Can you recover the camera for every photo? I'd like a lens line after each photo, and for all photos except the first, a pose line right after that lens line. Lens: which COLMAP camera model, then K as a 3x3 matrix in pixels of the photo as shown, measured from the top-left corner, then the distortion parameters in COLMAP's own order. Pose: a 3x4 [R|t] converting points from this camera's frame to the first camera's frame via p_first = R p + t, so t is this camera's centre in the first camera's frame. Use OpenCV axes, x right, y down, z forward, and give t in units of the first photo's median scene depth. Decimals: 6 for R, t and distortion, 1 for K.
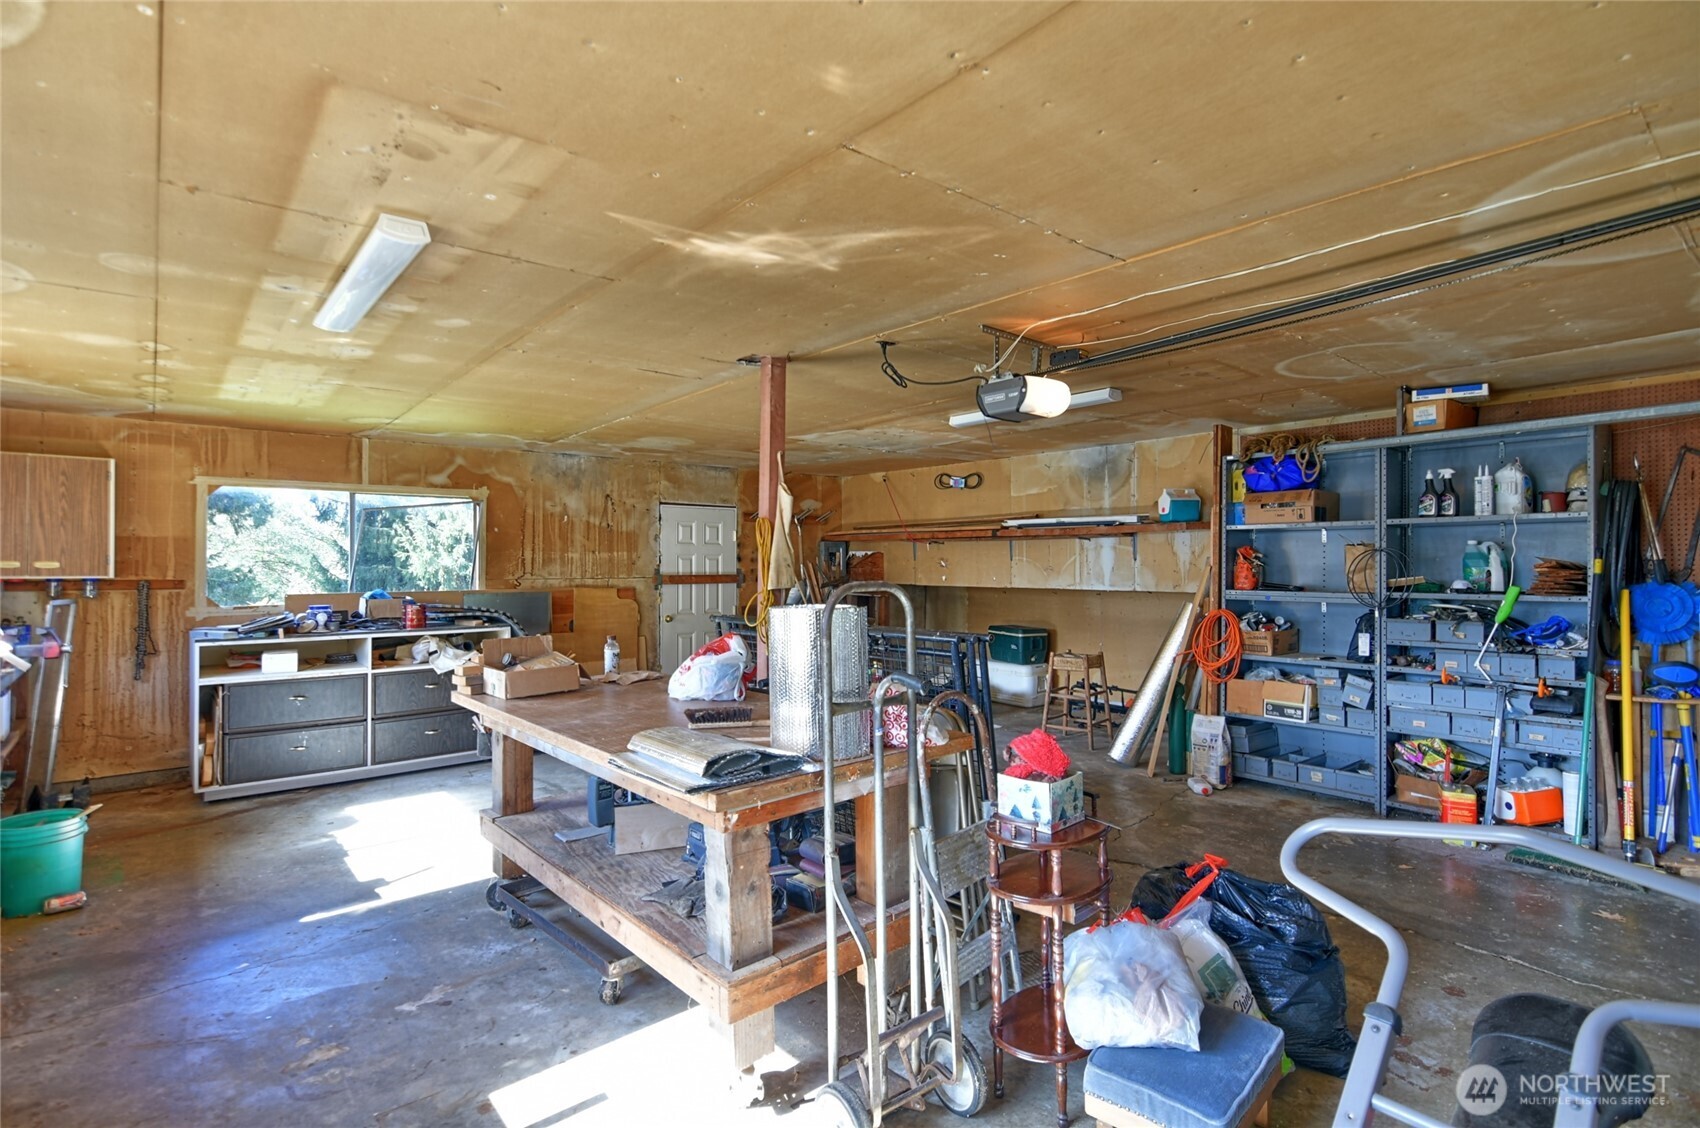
lens RADIAL K [[821.7, 0, 844.4], [0, 821.7, 562.1], [0, 0, 1]] dist [-0.002705, 0.001858]
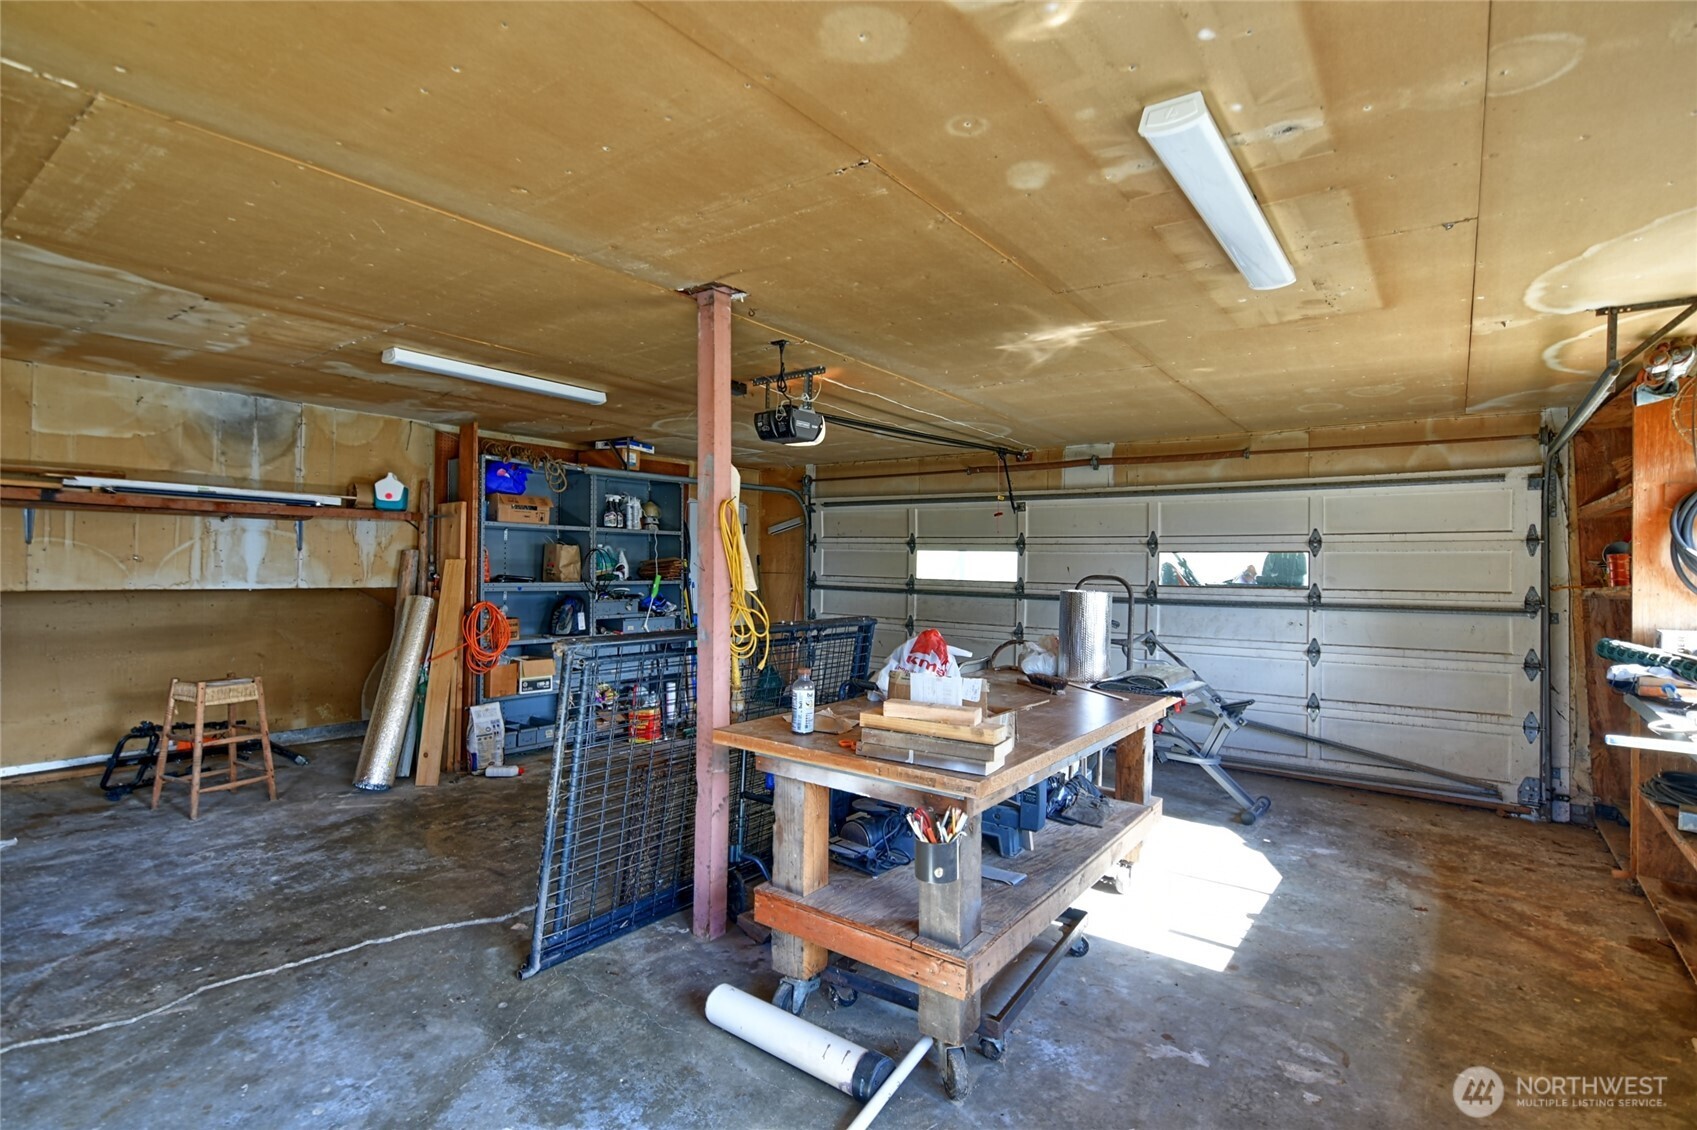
lens RADIAL K [[820.3, 0, 841.8], [0, 820.3, 563.0], [0, 0, 1]] dist [-0.002705, 0.001858]
pose [[-0.225980, 0.001813, 0.974130, -1.142198], [-0.018086, 0.999818, -0.006057, 0.011925], [-0.973964, -0.018987, -0.225906, 1.380341]]
